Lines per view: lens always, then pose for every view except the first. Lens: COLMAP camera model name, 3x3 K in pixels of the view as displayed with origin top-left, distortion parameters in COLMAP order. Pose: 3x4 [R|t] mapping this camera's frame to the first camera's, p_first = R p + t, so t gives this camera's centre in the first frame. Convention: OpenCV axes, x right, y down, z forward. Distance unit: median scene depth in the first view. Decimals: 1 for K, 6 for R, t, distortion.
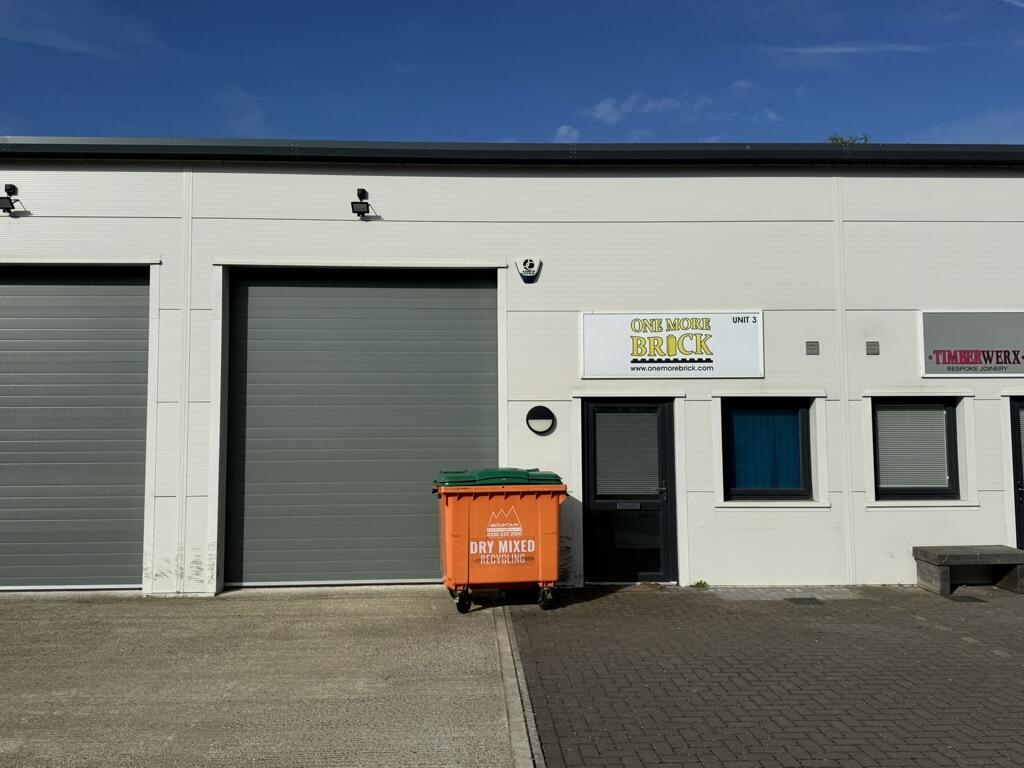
lens RADIAL K [[889.9, 0, 501.9], [0, 889.9, 383.0], [0, 0, 1]] dist [0.134040, -0.287226]
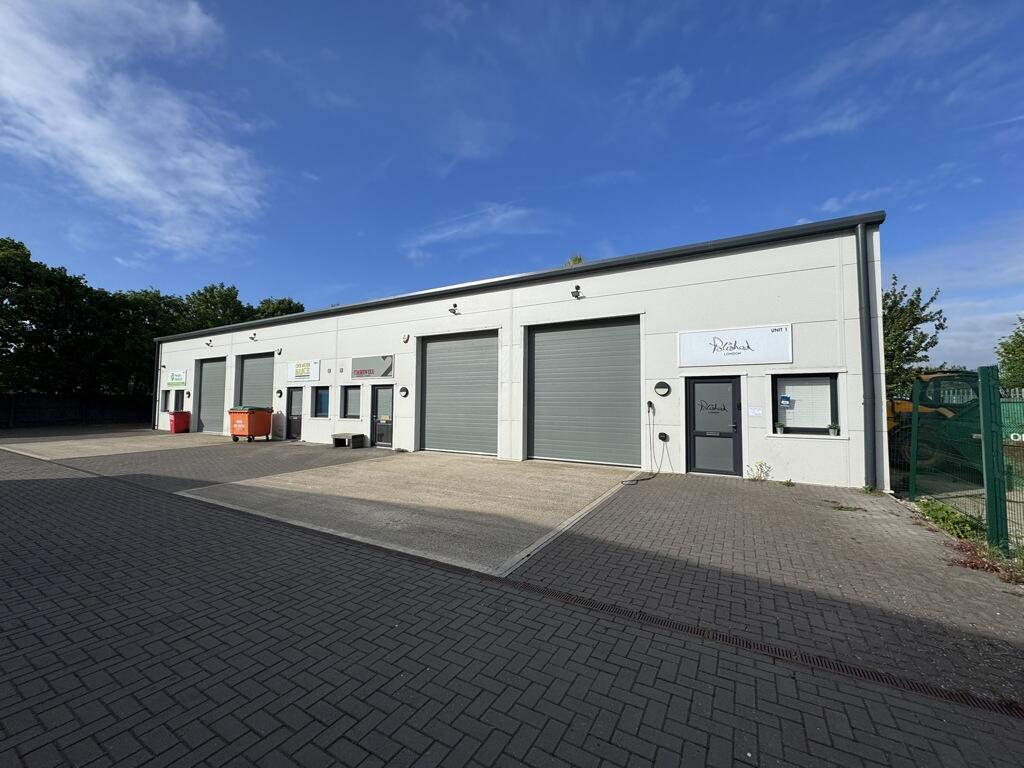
lens RADIAL K [[421.3, 0, 502.2], [0, 421.3, 387.2], [0, 0, 1]] dist [-0.002370, -0.000137]
pose [[0.838477, -0.010848, -0.544829, 1.698037], [0.028941, 0.999277, 0.024643, 0.000207], [0.544168, -0.036430, 0.838185, 0.069305]]
